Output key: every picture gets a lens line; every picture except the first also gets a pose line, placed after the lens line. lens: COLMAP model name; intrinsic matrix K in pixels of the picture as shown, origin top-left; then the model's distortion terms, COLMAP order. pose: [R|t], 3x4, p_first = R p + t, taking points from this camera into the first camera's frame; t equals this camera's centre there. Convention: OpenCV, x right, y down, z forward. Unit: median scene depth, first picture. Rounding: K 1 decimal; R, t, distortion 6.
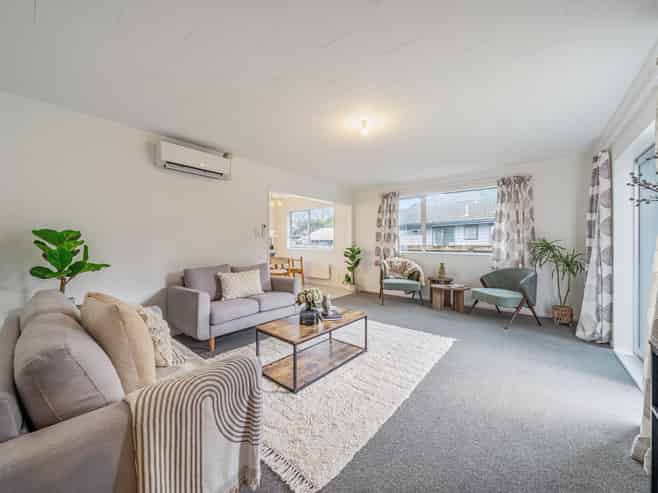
lens RADIAL K [[261.5, 0, 329.0], [0, 261.5, 246.1], [0, 0, 1]] dist [-0.008256, 0.000067]
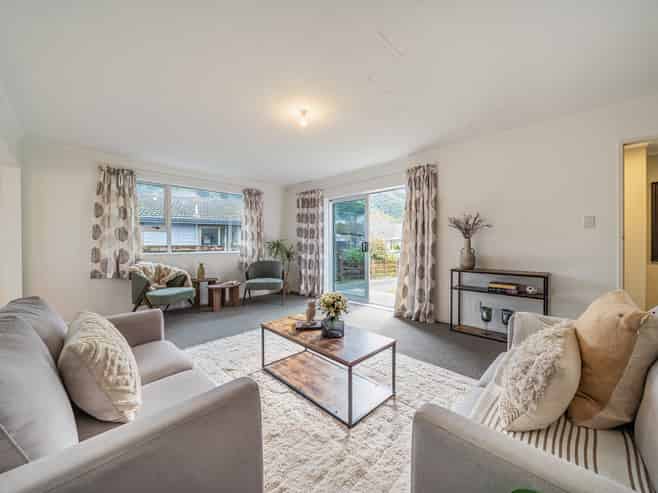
lens RADIAL K [[261.5, 0, 306.0], [0, 261.5, 249.0], [0, 0, 1]] dist [-0.008256, 0.000067]
pose [[0.105694, -0.017080, 0.994252, -0.468739], [0.022640, 0.999635, 0.014766, 0.008168], [-0.994141, 0.020949, 0.106042, 0.524855]]
